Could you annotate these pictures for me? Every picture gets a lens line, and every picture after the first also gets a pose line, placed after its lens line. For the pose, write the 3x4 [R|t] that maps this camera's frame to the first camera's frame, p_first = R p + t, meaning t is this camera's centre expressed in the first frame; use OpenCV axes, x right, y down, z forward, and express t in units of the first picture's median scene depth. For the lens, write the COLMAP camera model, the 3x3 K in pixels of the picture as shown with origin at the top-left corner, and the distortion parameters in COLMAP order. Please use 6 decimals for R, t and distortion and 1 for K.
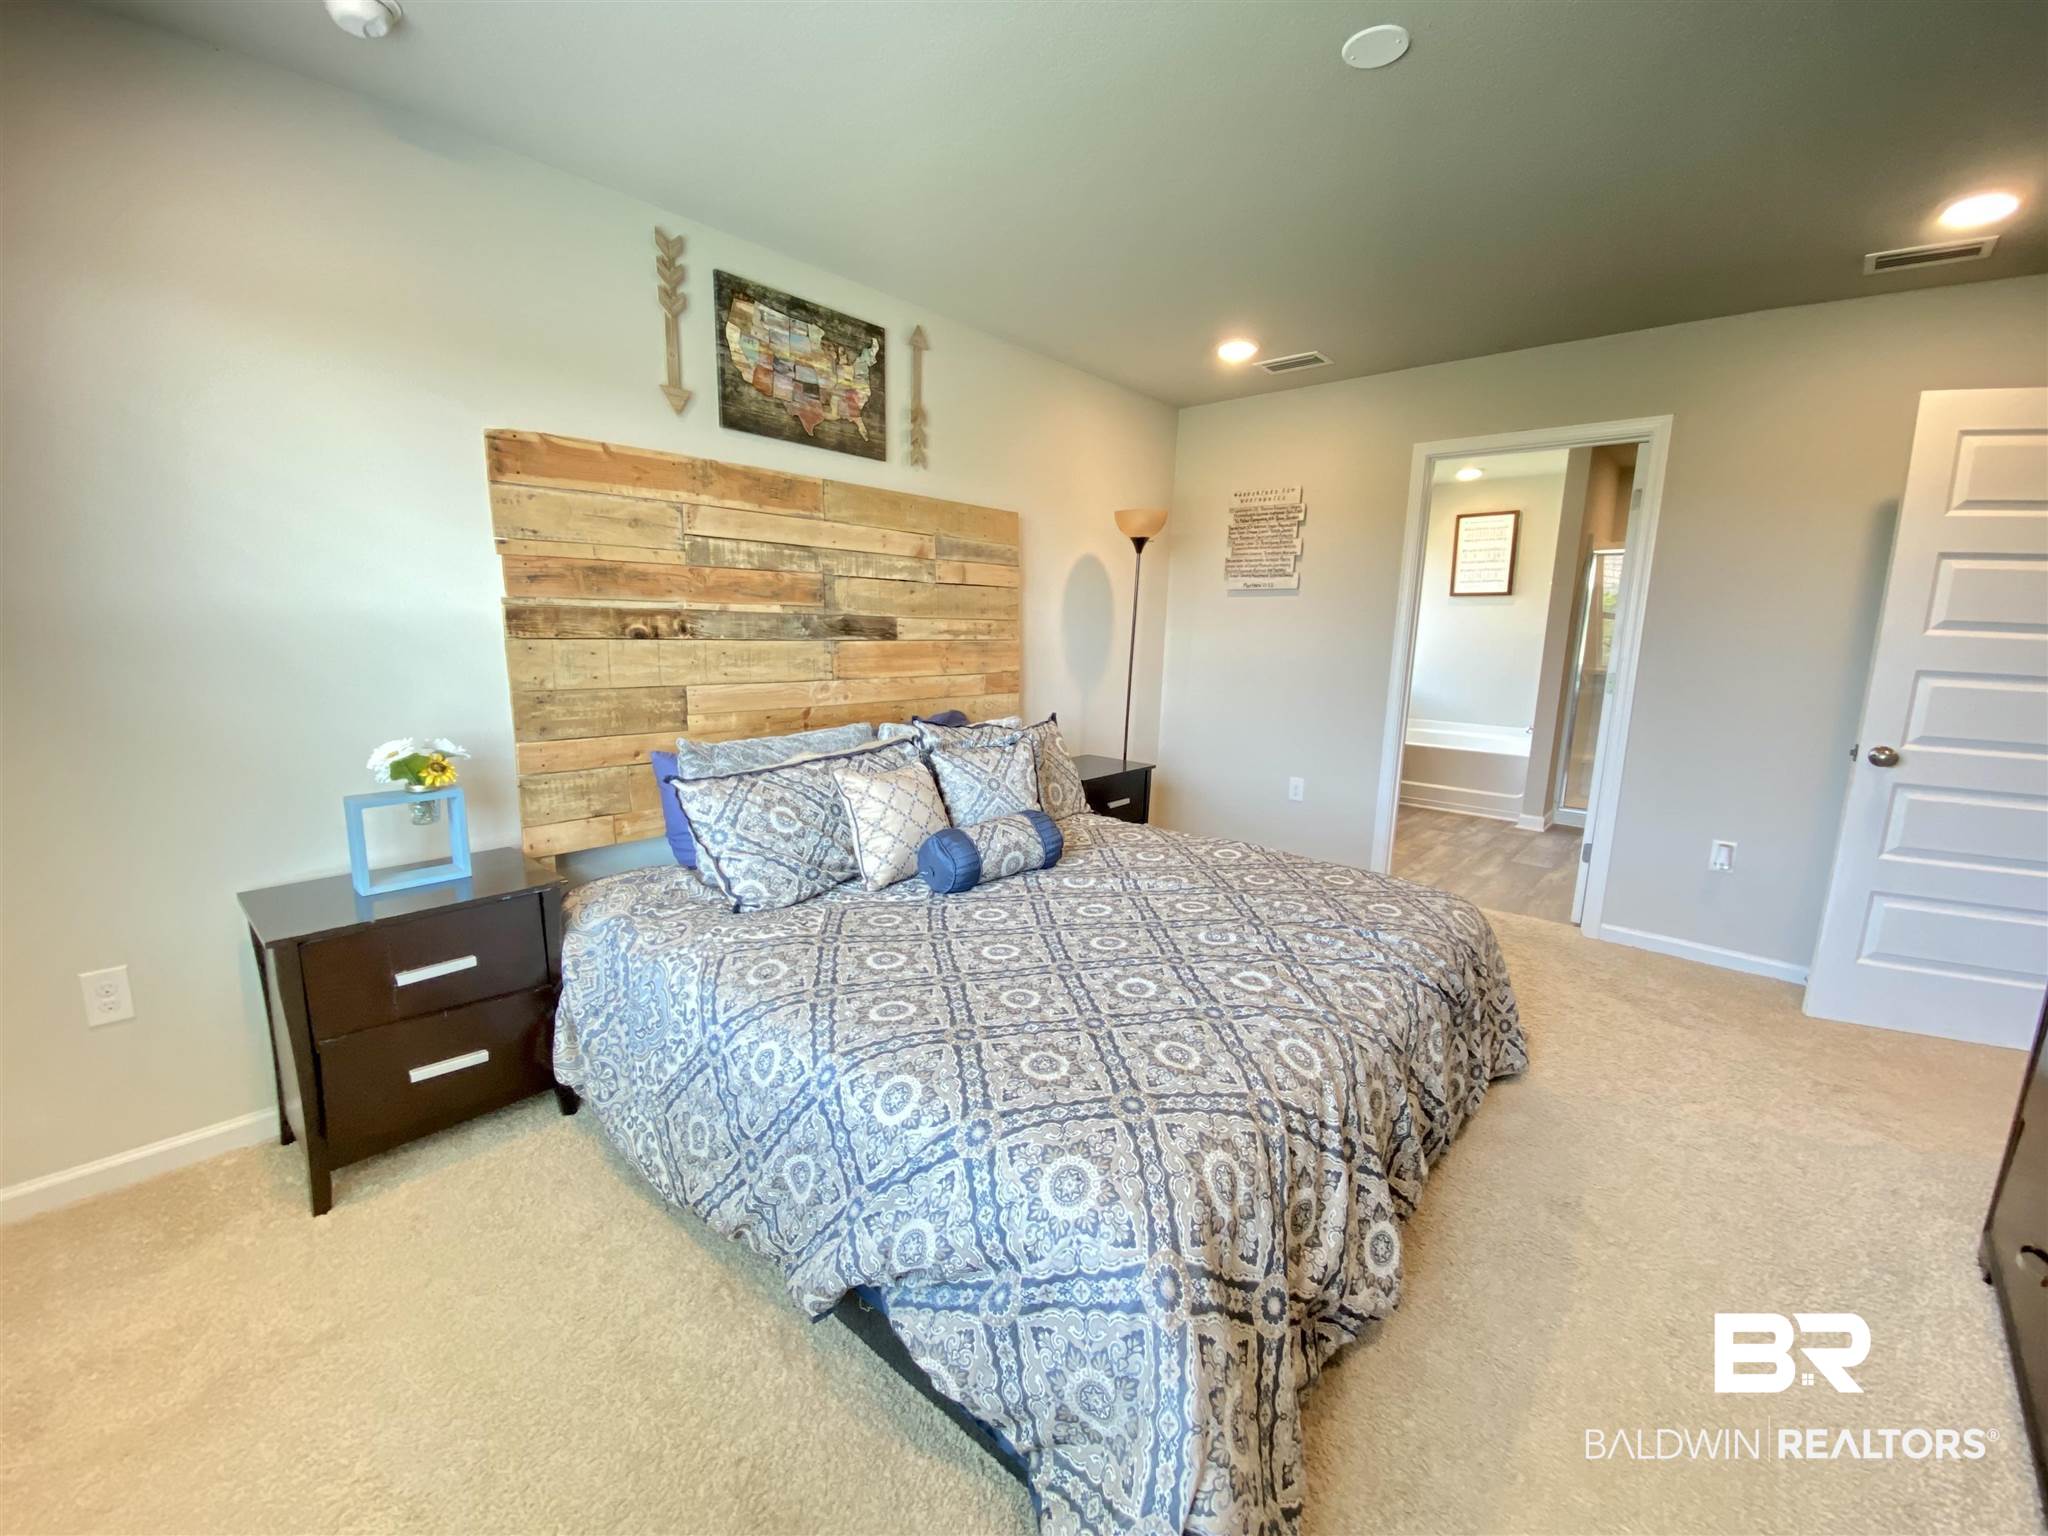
lens RADIAL K [[827.2, 0, 1045.8], [0, 827.2, 777.6], [0, 0, 1]] dist [0.011839, -0.014884]
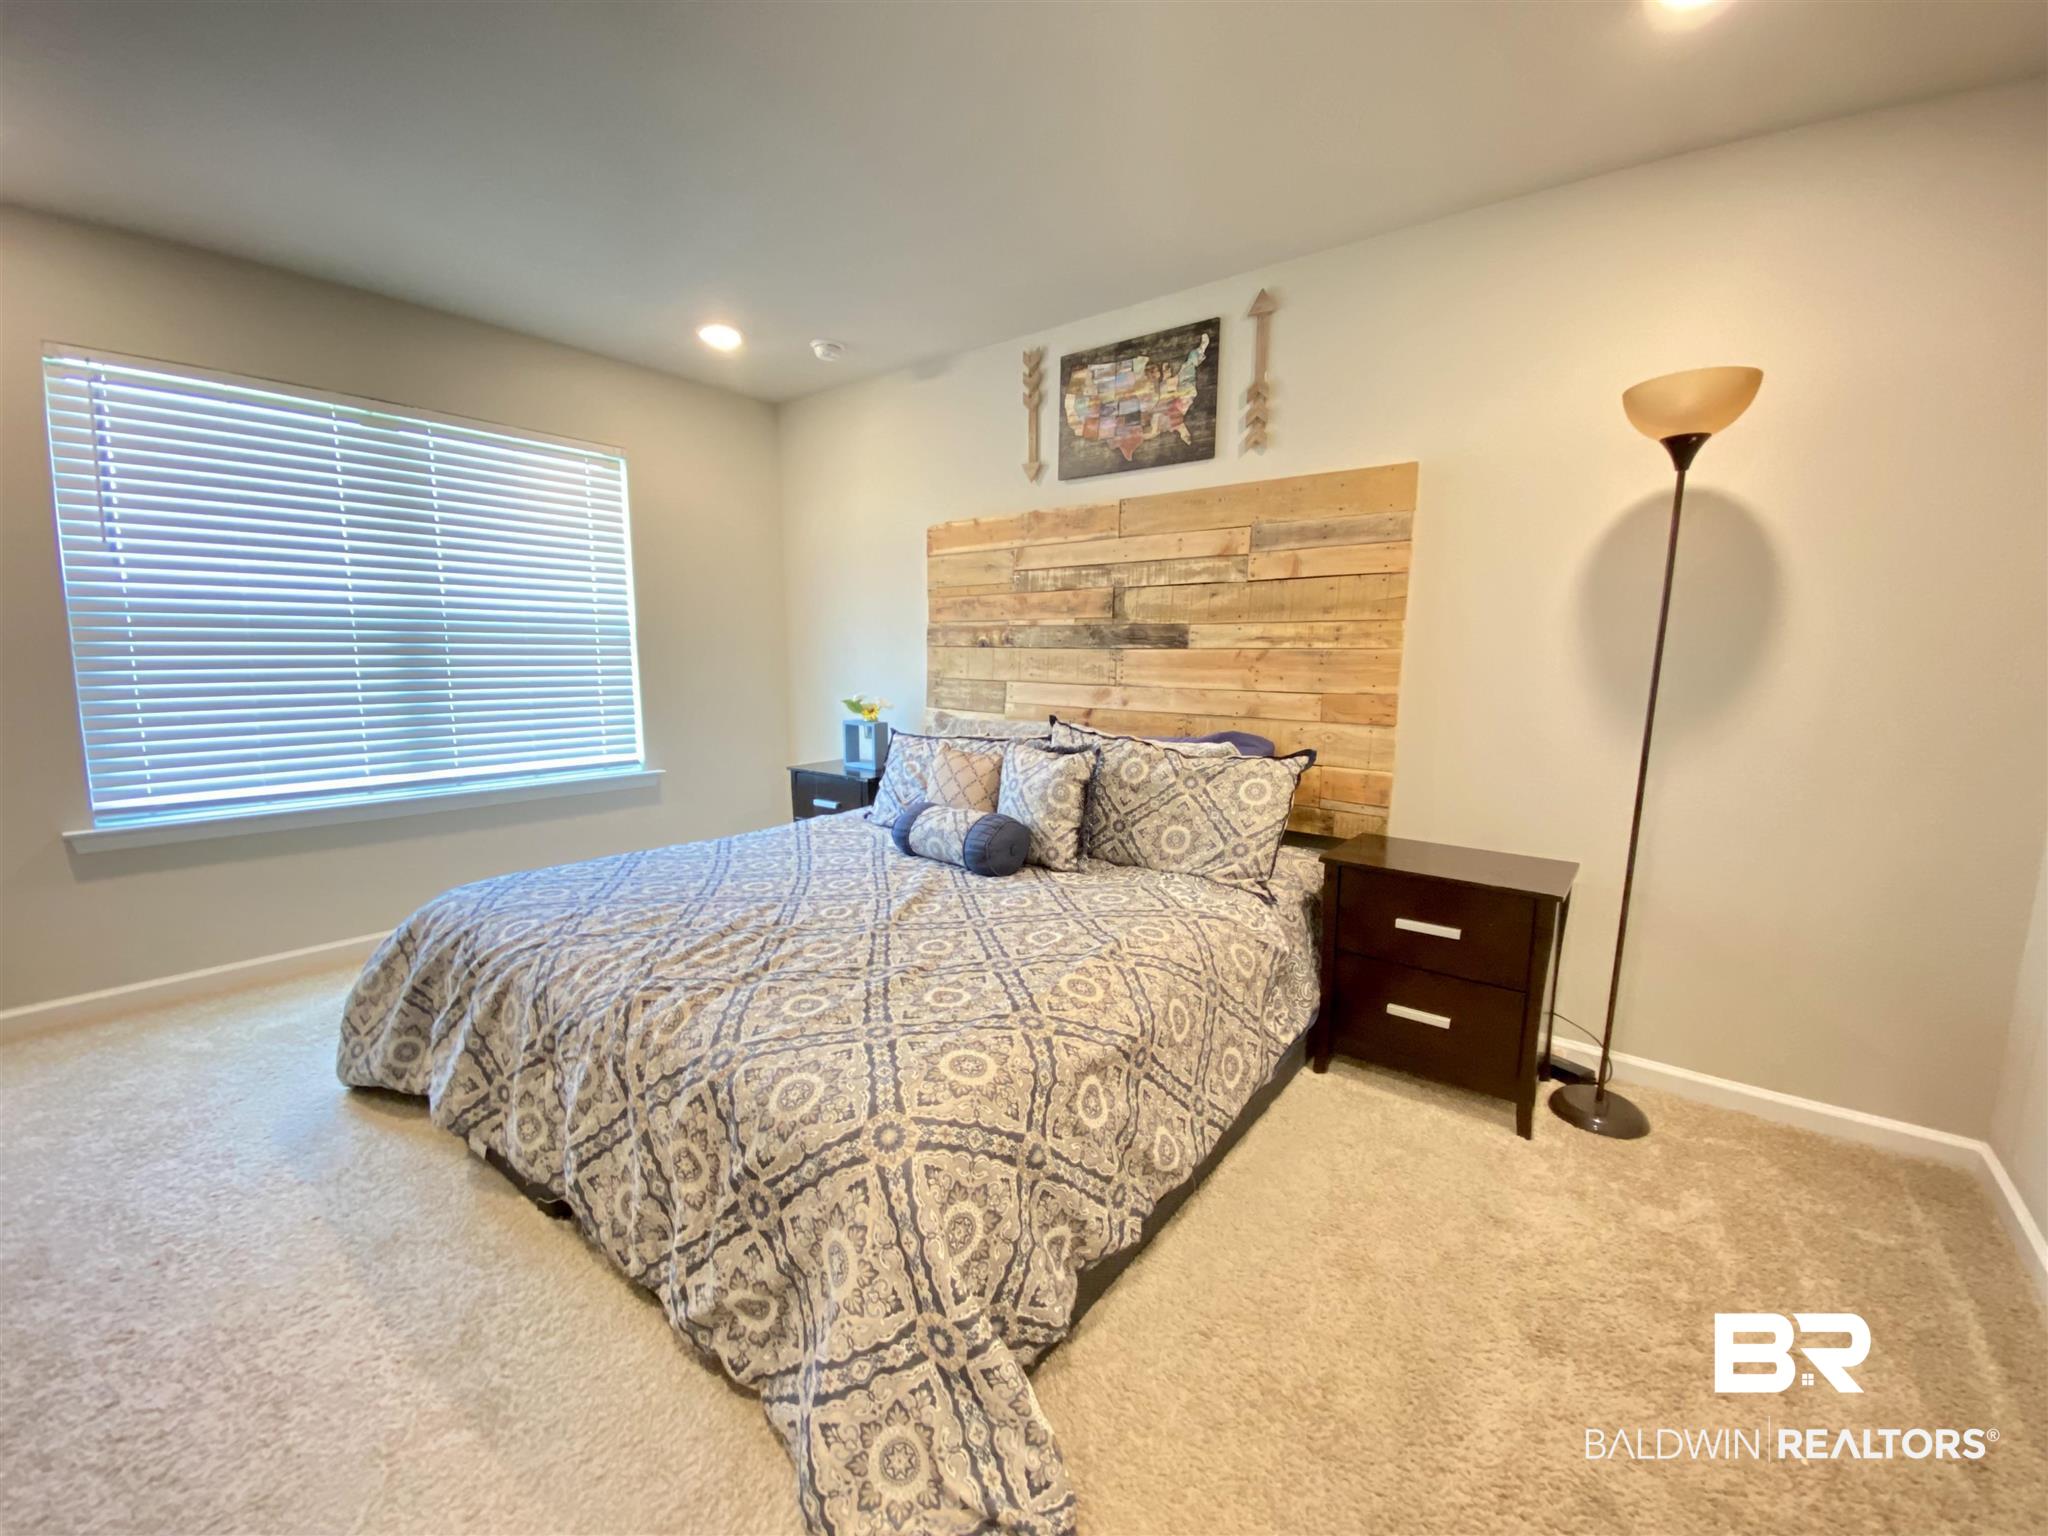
lens RADIAL K [[827.2, 0, 1054.1], [0, 827.2, 759.7], [0, 0, 1]] dist [0.011839, -0.014884]
pose [[0.055908, 0.112035, -0.992130, 0.815555], [-0.183696, 0.977876, 0.100074, -0.119269], [0.981392, 0.176655, 0.075252, 0.877699]]
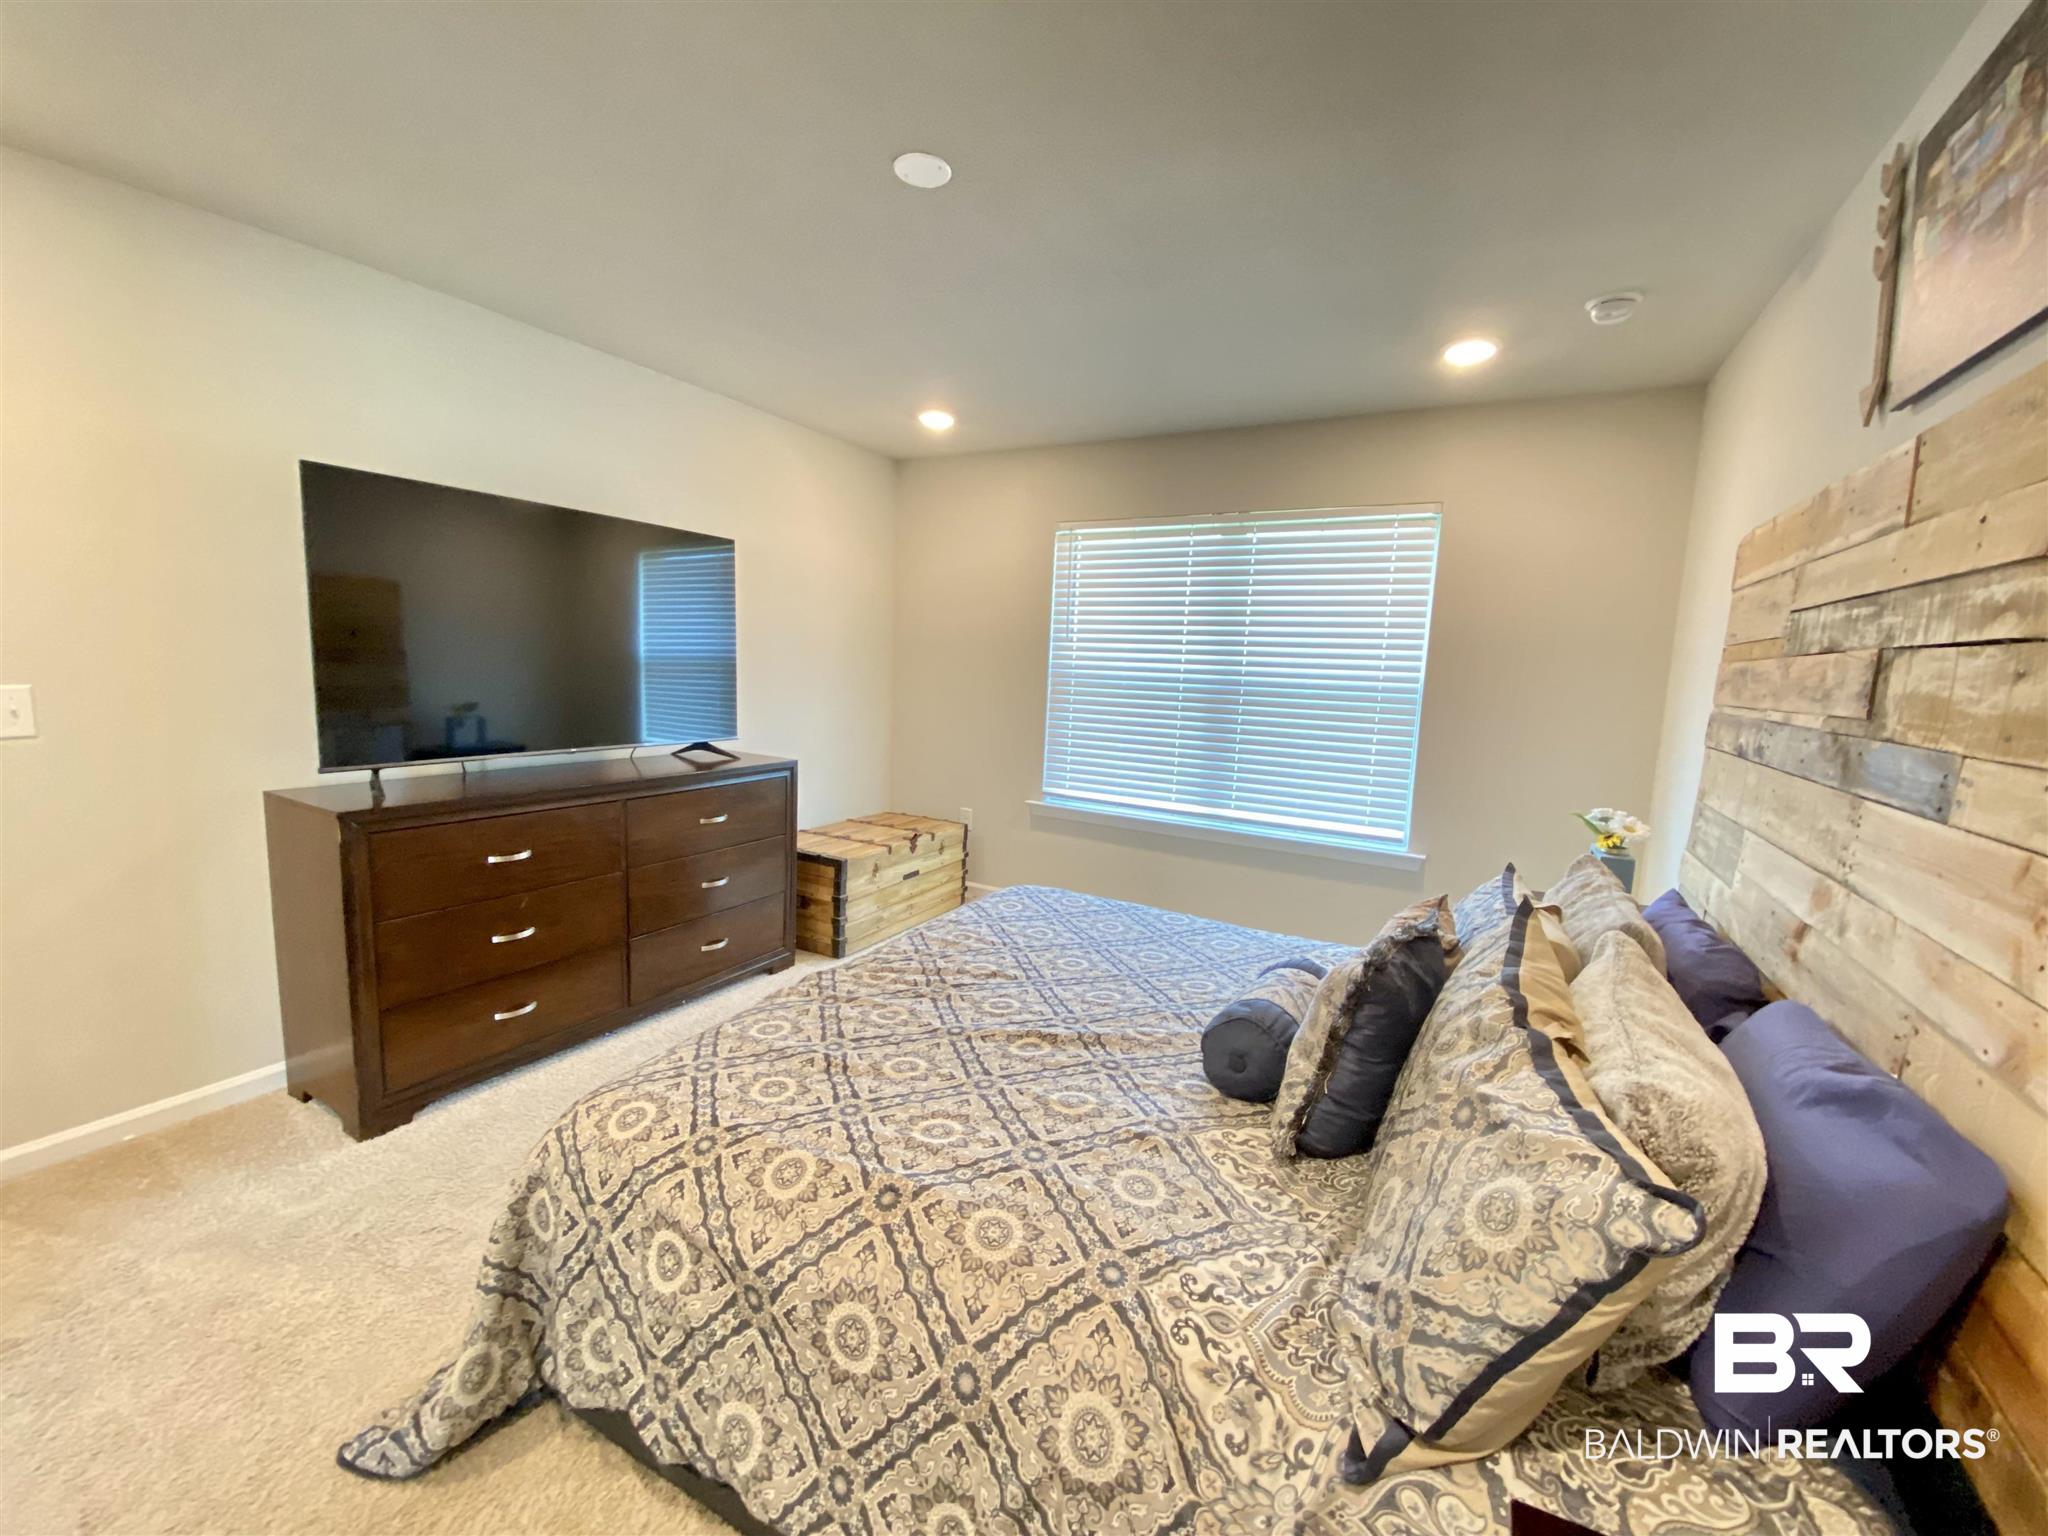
lens RADIAL K [[827.2, 0, 1018.4], [0, 827.2, 767.9], [0, 0, 1]] dist [0.011839, -0.014884]
pose [[-0.977971, -0.039280, -0.205011, 0.261346], [-0.099343, 0.951362, 0.291619, -0.267321], [0.183584, 0.305561, -0.934307, 1.337147]]
